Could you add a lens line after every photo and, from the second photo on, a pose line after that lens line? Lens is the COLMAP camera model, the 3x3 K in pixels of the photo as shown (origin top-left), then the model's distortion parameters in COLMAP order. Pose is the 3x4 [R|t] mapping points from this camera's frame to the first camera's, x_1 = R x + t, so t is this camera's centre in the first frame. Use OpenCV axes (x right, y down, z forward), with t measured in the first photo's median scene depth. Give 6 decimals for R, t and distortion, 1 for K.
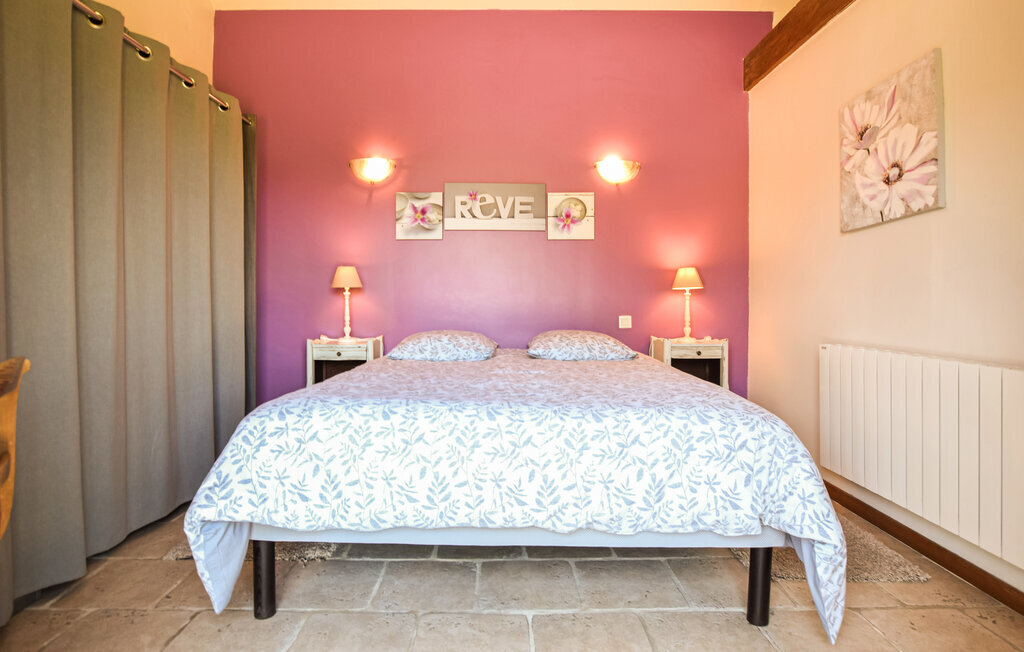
lens RADIAL K [[556.5, 0, 511.0], [0, 556.5, 317.2], [0, 0, 1]] dist [-0.005213, 0.000395]
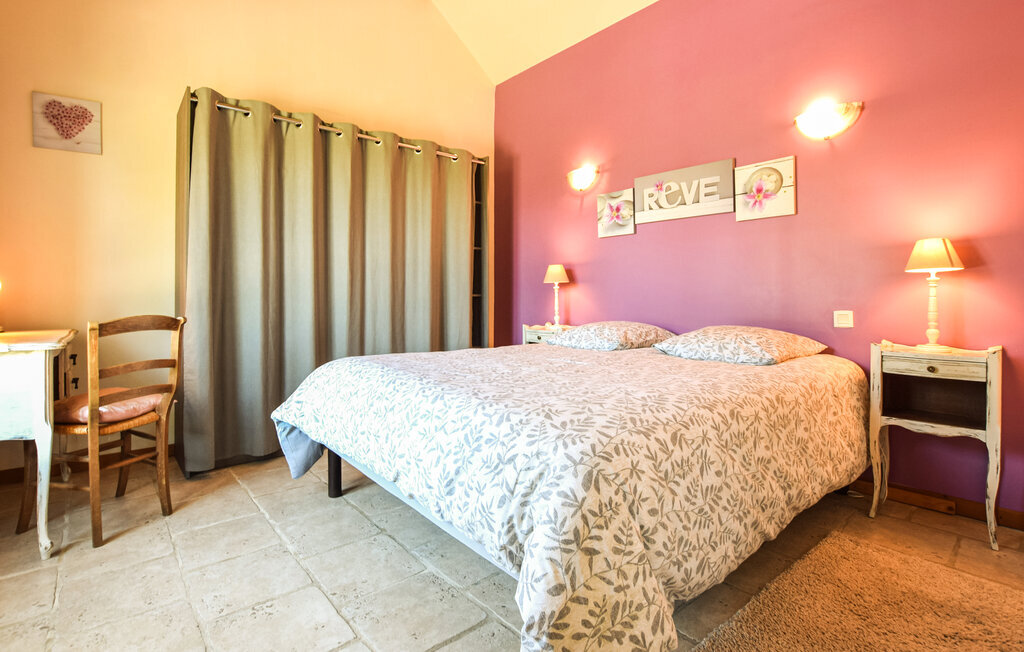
lens RADIAL K [[499.9, 0, 506.4], [0, 499.9, 306.8], [0, 0, 1]] dist [-0.013185, 0.000018]
pose [[0.636156, 0.010575, -0.771488, 0.442898], [-0.019201, 0.999813, -0.002128, 0.002443], [0.771321, 0.016167, 0.636241, 0.231935]]
